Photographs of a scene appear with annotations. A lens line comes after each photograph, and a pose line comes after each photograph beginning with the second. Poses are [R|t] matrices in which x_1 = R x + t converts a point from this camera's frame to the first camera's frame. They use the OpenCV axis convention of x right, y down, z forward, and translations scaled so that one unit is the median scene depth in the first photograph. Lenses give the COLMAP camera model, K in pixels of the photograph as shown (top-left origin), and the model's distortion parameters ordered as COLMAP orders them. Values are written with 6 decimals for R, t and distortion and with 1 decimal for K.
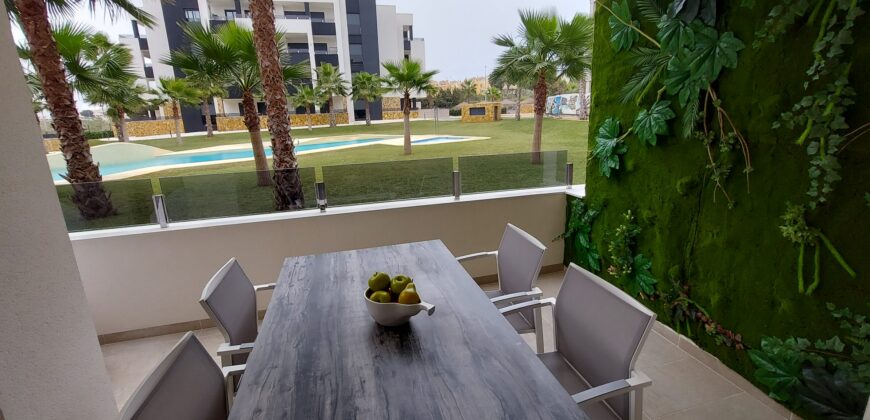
lens RADIAL K [[368.9, 0, 435.0], [0, 368.9, 210.0], [0, 0, 1]] dist [0.000154, 0.000054]
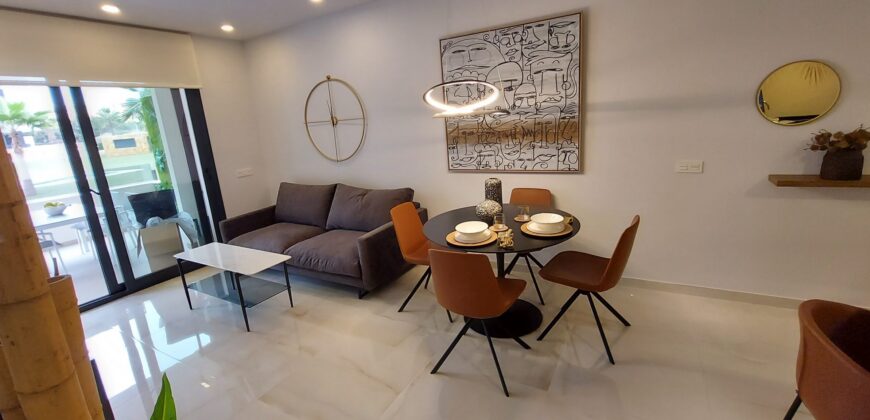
lens RADIAL K [[368.9, 0, 435.0], [0, 368.9, 210.0], [0, 0, 1]] dist [0.000154, 0.000054]
pose [[0.705232, -0.183345, 0.684859, 0.000396], [0.225119, 0.973902, 0.028909, 0.037711], [-0.672286, 0.133787, 0.728102, -0.153763]]
